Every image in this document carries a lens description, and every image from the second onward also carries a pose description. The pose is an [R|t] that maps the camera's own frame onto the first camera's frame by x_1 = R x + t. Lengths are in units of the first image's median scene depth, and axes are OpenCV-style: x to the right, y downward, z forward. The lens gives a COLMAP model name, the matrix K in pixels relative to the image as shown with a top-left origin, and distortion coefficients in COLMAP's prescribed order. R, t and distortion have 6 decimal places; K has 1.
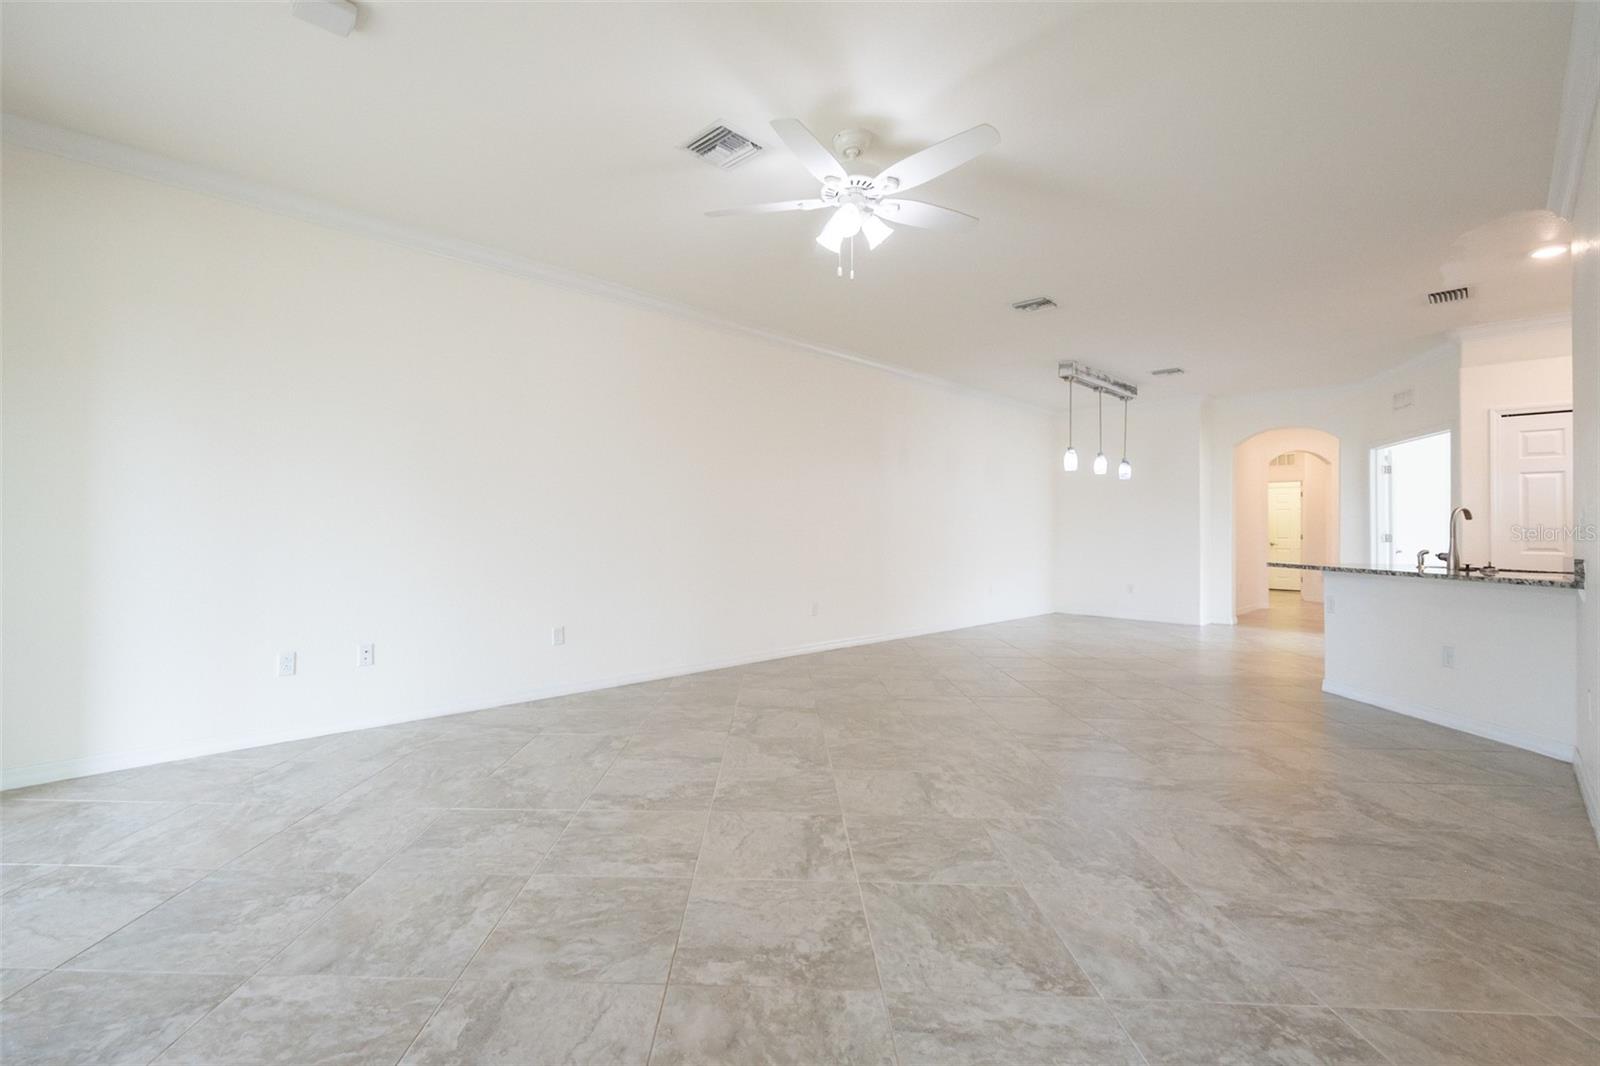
lens RADIAL K [[633.2, 0, 769.5], [0, 633.2, 521.3], [0, 0, 1]] dist [0.004556, -0.001714]
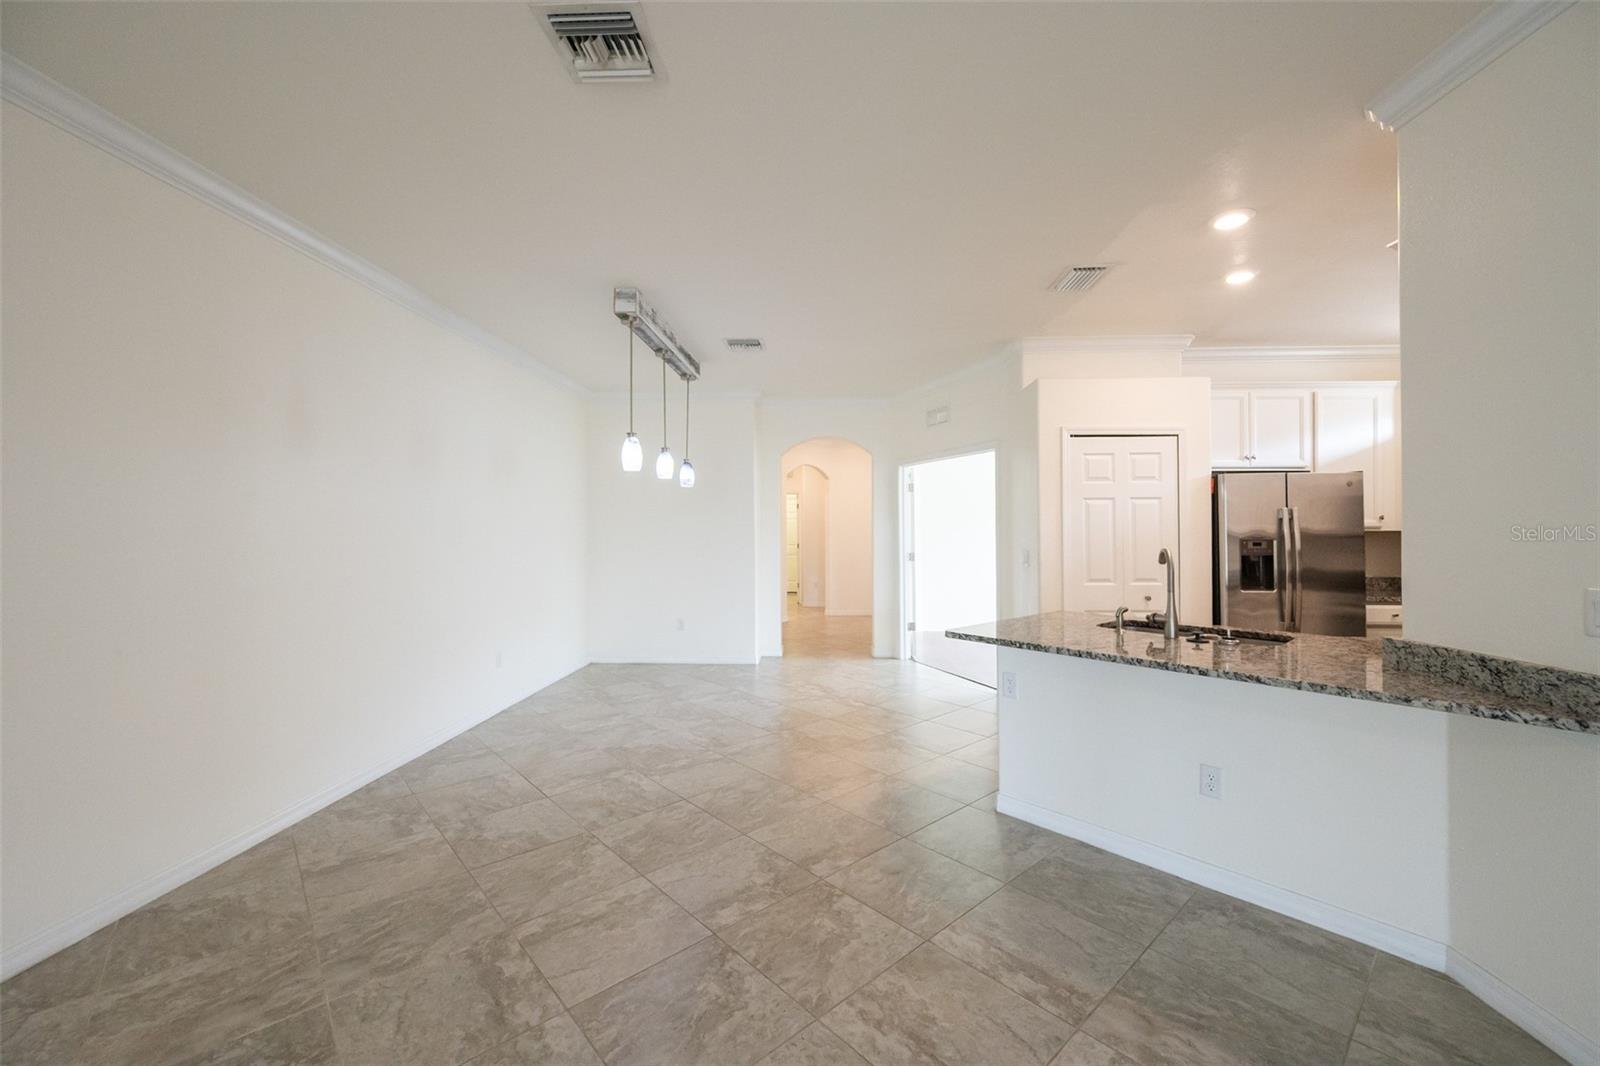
lens RADIAL K [[633.2, 0, 811.9], [0, 633.2, 518.0], [0, 0, 1]] dist [0.004556, -0.001714]
pose [[0.693183, 0.000703, 0.720762, 0.145307], [0.002003, 0.999994, -0.002902, -0.030778], [-0.720759, 0.003455, 0.693177, 0.419639]]
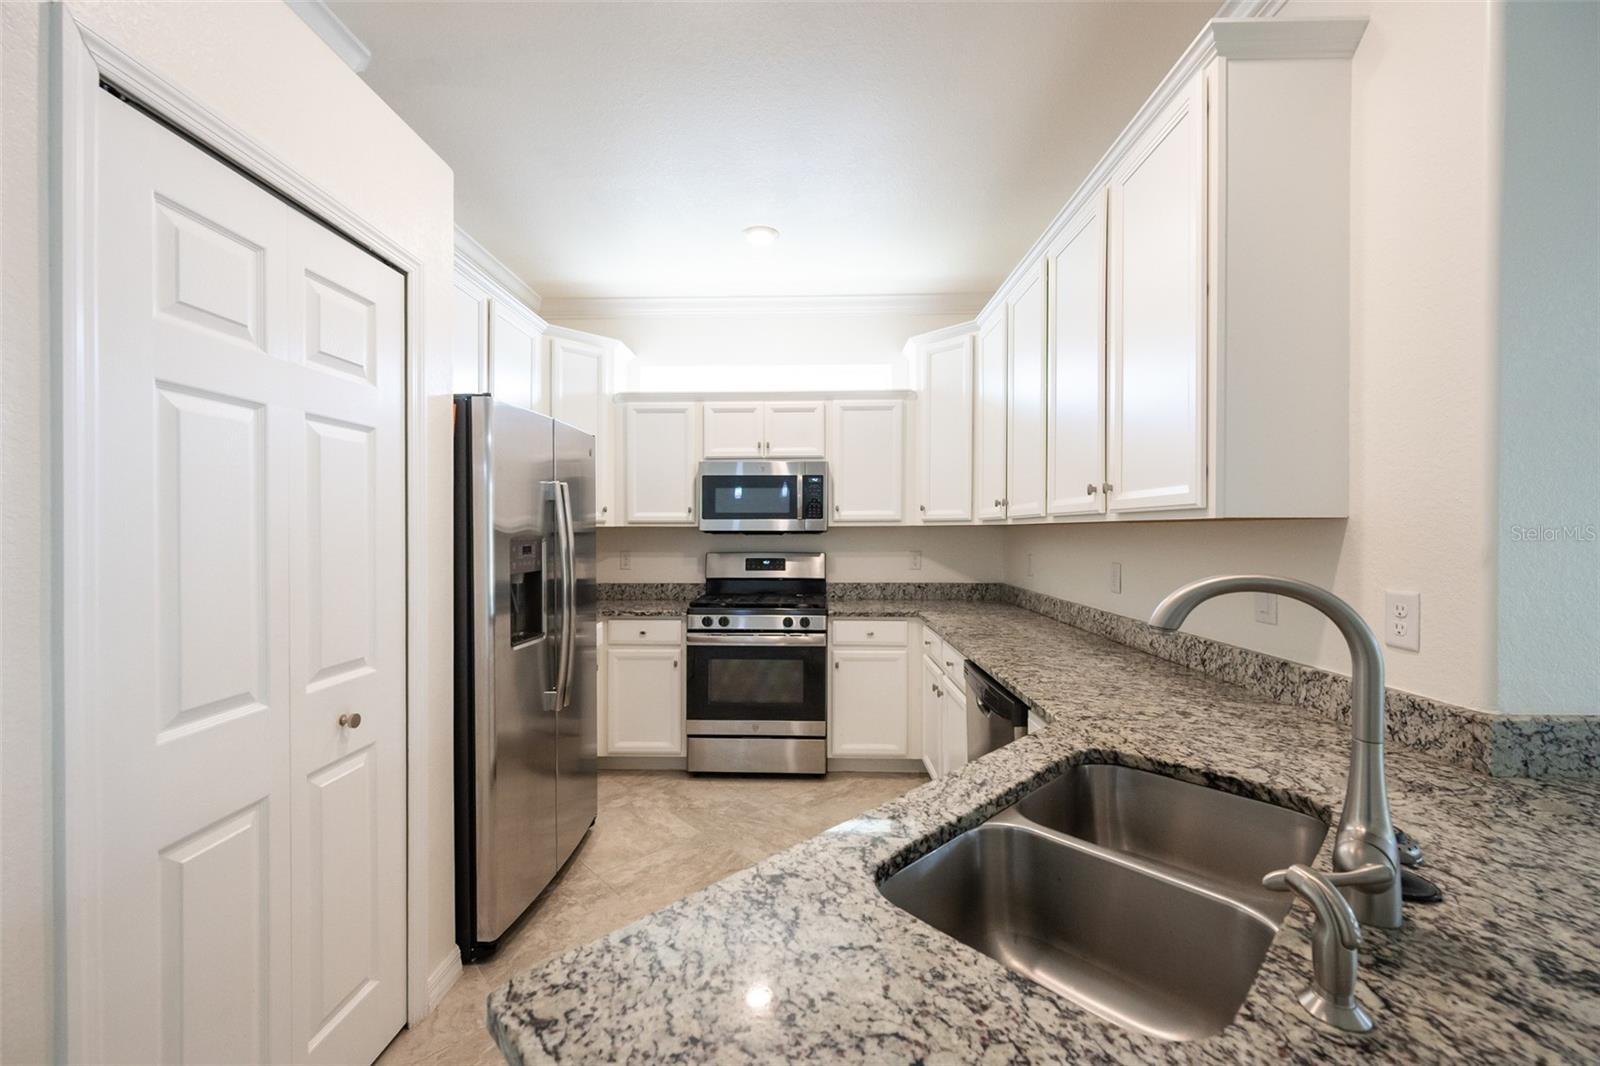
lens RADIAL K [[633.2, 0, 798.0], [0, 633.2, 532.2], [0, 0, 1]] dist [0.004556, -0.001714]
pose [[-0.728986, -0.016433, 0.684332, 0.583844], [-0.015162, 0.999854, 0.007859, -0.019323], [-0.684361, -0.004647, -0.729129, 0.673760]]
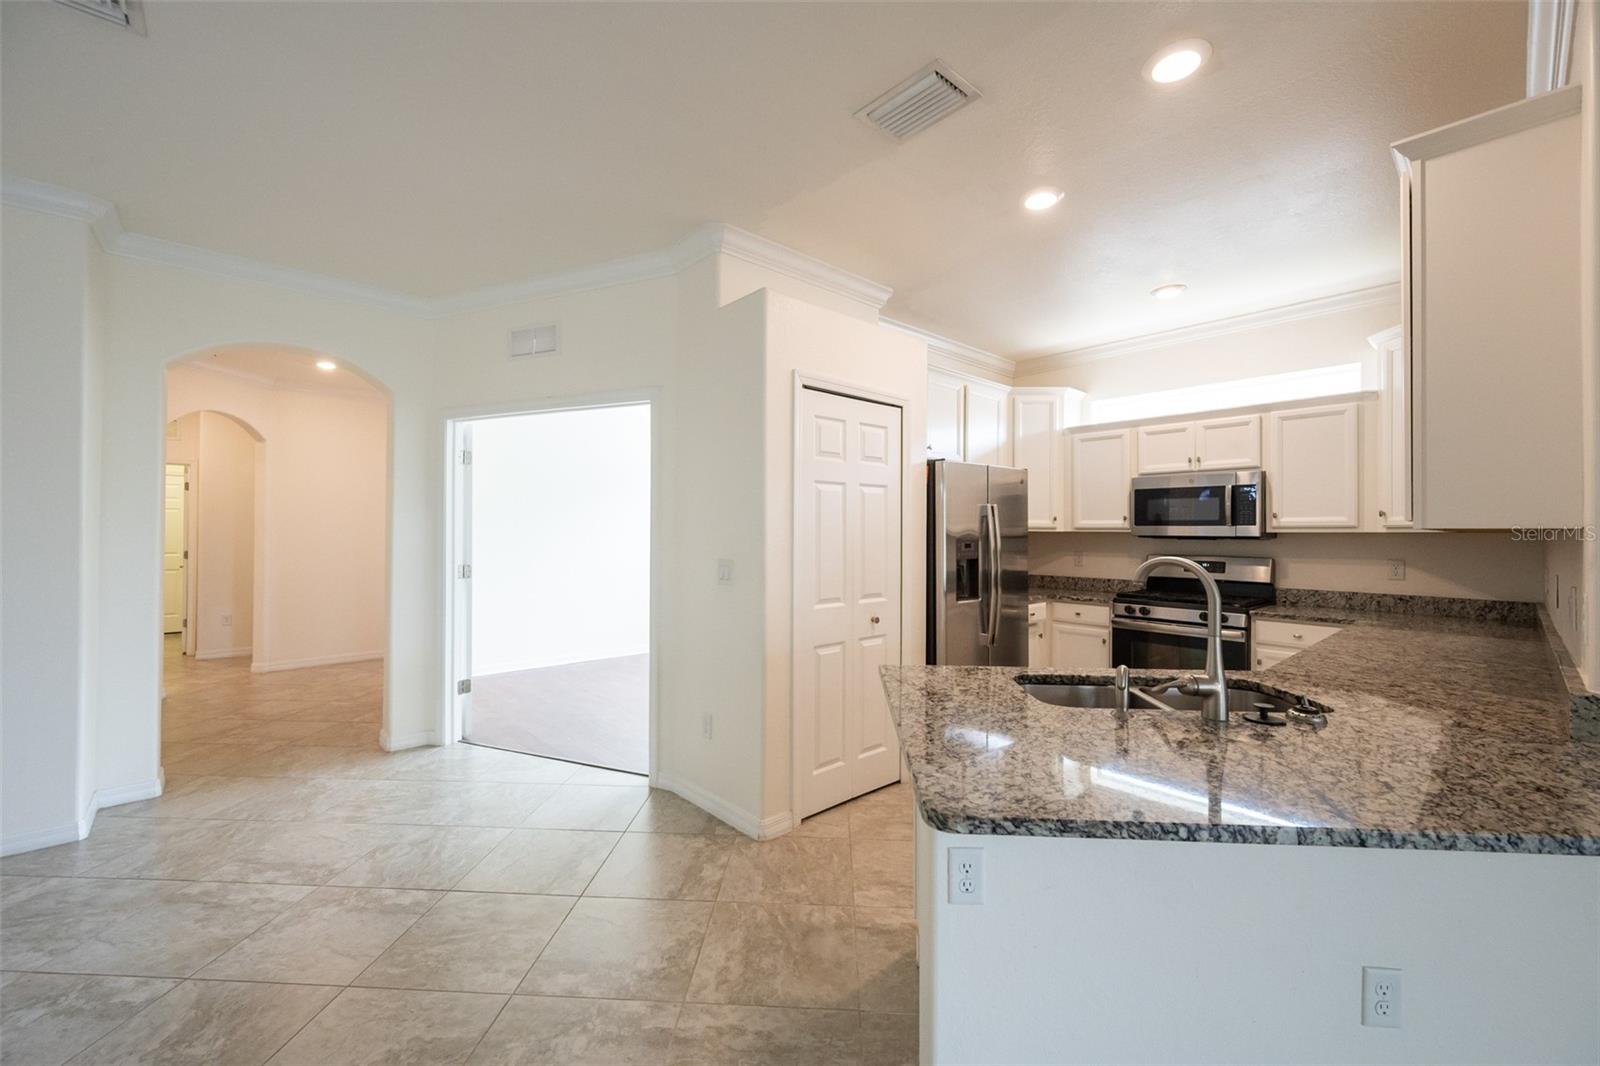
lens RADIAL K [[633.2, 0, 797.6], [0, 633.2, 522.5], [0, 0, 1]] dist [0.004556, -0.001714]
pose [[0.000532, 0.000790, 1.000000, 0.363487], [-0.014184, 0.999899, -0.000783, -0.023082], [-0.999899, -0.014183, 0.000543, 0.679584]]
